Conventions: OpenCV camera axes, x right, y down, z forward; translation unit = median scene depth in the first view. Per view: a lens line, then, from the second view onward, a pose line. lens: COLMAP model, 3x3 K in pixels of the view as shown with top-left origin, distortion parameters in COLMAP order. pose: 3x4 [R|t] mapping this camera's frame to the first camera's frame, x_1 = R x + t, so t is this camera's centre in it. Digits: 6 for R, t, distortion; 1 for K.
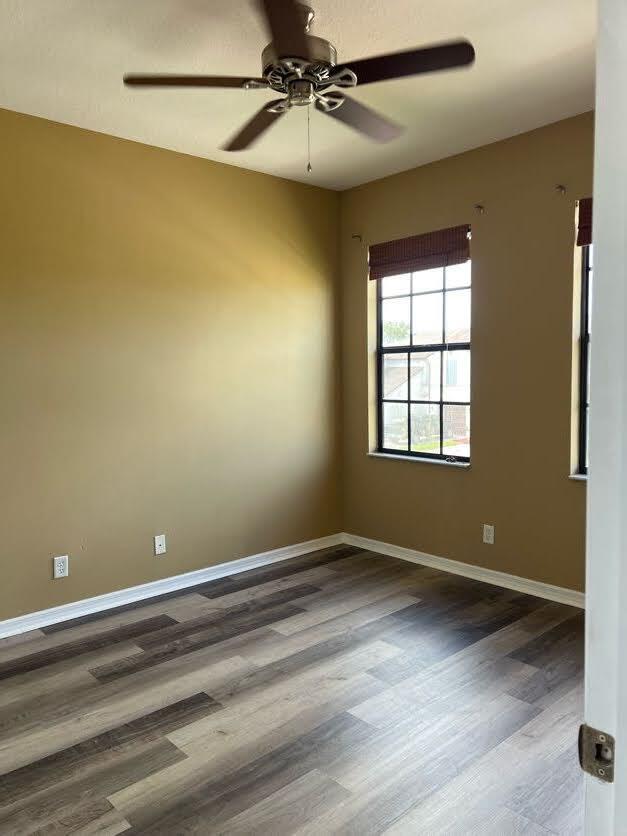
lens RADIAL K [[628.2, 0, 320.8], [0, 628.2, 413.5], [0, 0, 1]] dist [0.052591, -0.064622]
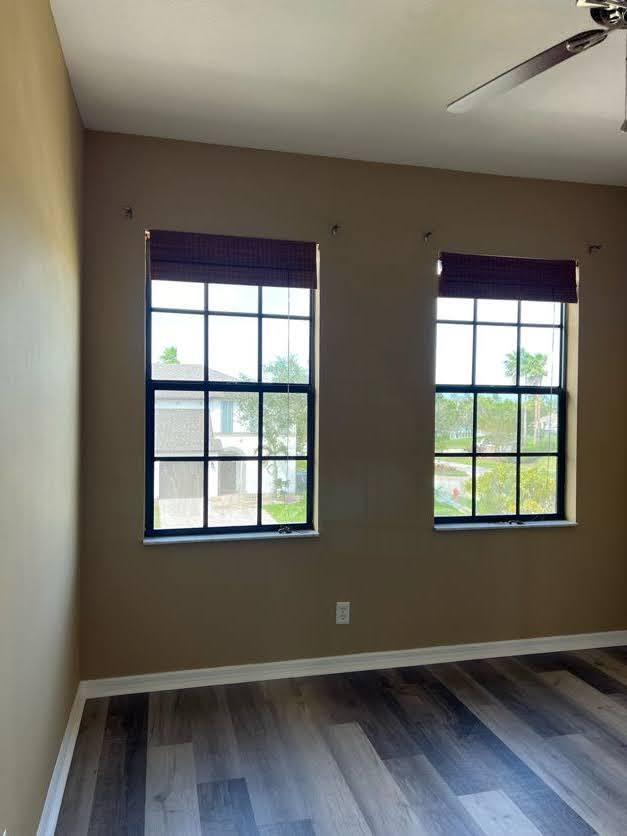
lens RADIAL K [[628.2, 0, 317.3], [0, 628.2, 416.5], [0, 0, 1]] dist [0.052591, -0.064622]
pose [[0.465095, 0.015019, 0.885134, -0.469271], [0.039247, 0.998523, -0.037565, -0.037779], [-0.884391, 0.052210, 0.463818, 0.589567]]
